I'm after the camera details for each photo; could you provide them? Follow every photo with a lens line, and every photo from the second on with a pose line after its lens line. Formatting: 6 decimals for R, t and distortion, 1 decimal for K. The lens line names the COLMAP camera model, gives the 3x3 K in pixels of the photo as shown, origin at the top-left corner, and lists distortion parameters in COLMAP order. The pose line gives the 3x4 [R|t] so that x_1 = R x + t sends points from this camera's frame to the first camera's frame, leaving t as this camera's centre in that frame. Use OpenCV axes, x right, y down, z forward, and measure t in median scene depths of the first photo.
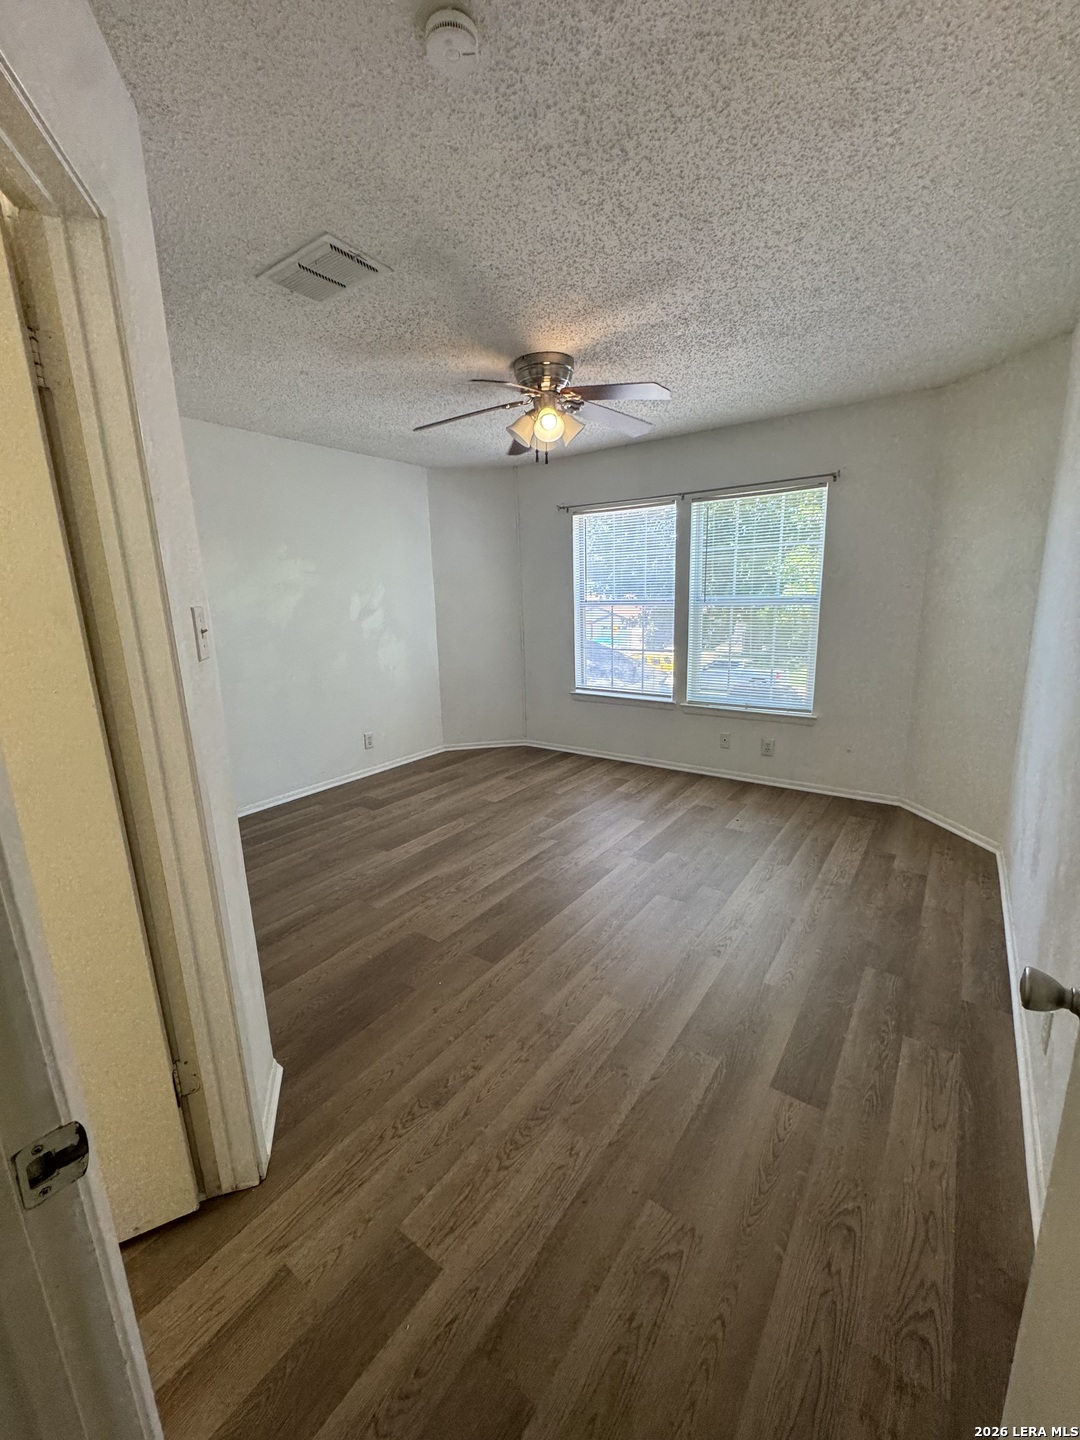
lens RADIAL K [[577.5, 0, 542.4], [0, 577.5, 721.2], [0, 0, 1]] dist [-0.003685, -0.000766]
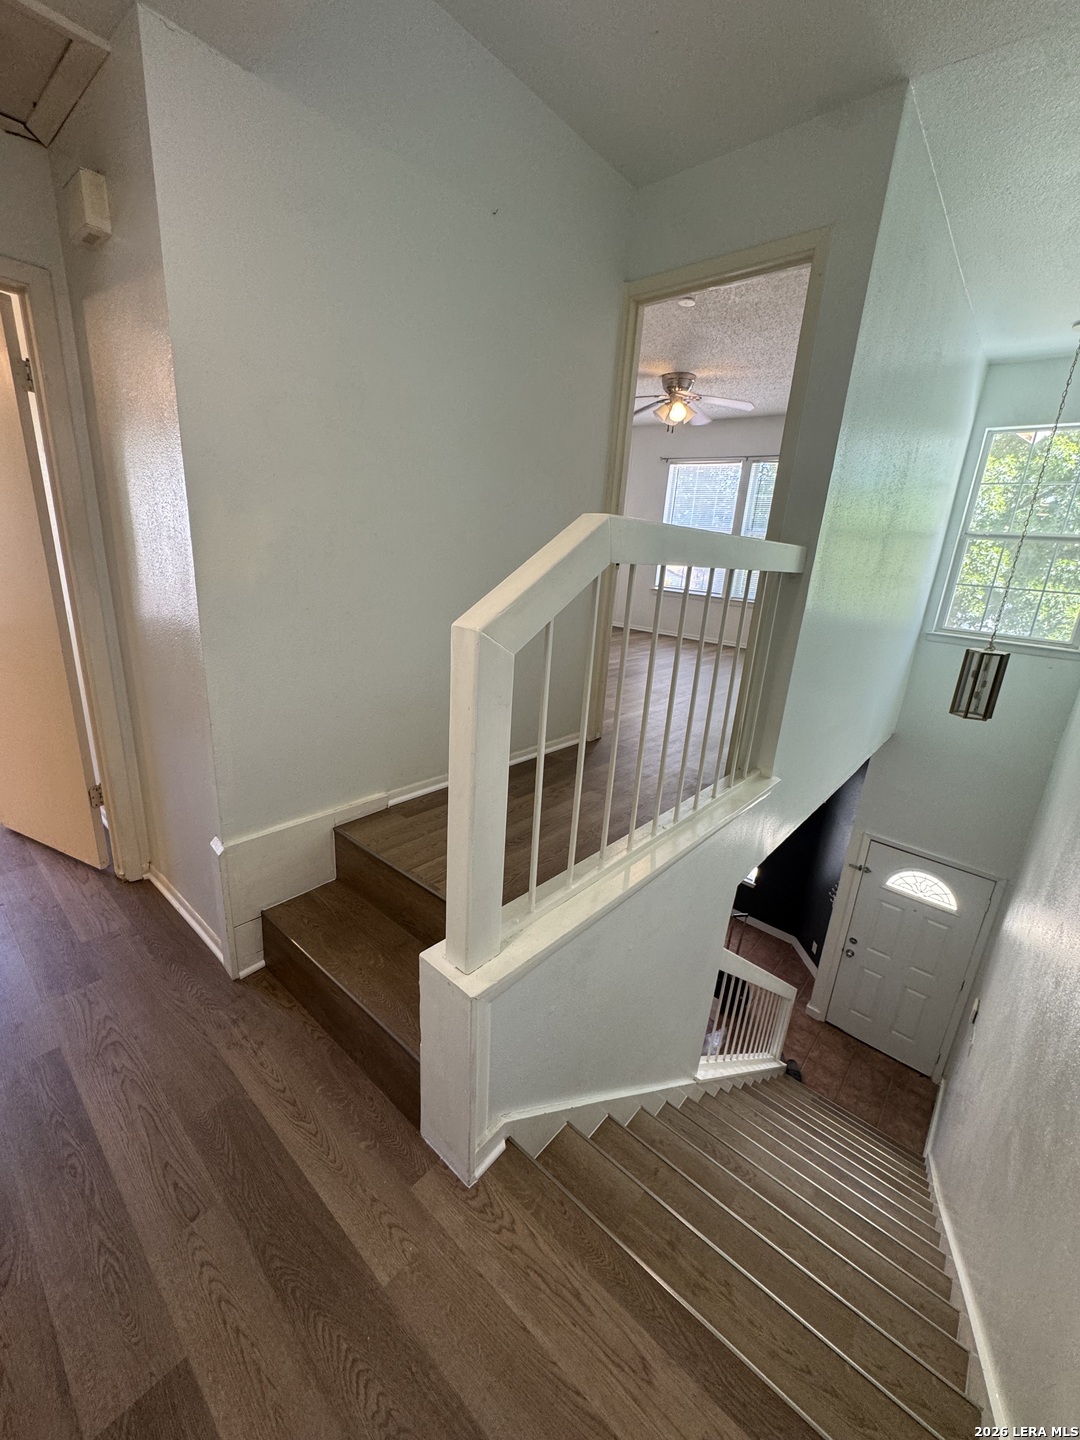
lens RADIAL K [[577.5, 0, 539.6], [0, 577.5, 723.2], [0, 0, 1]] dist [-0.003685, -0.000766]
pose [[0.991156, 0.120530, -0.055515, -0.133176], [-0.115665, 0.989747, 0.083800, 0.243489], [0.065046, -0.076638, 0.994935, -0.617029]]
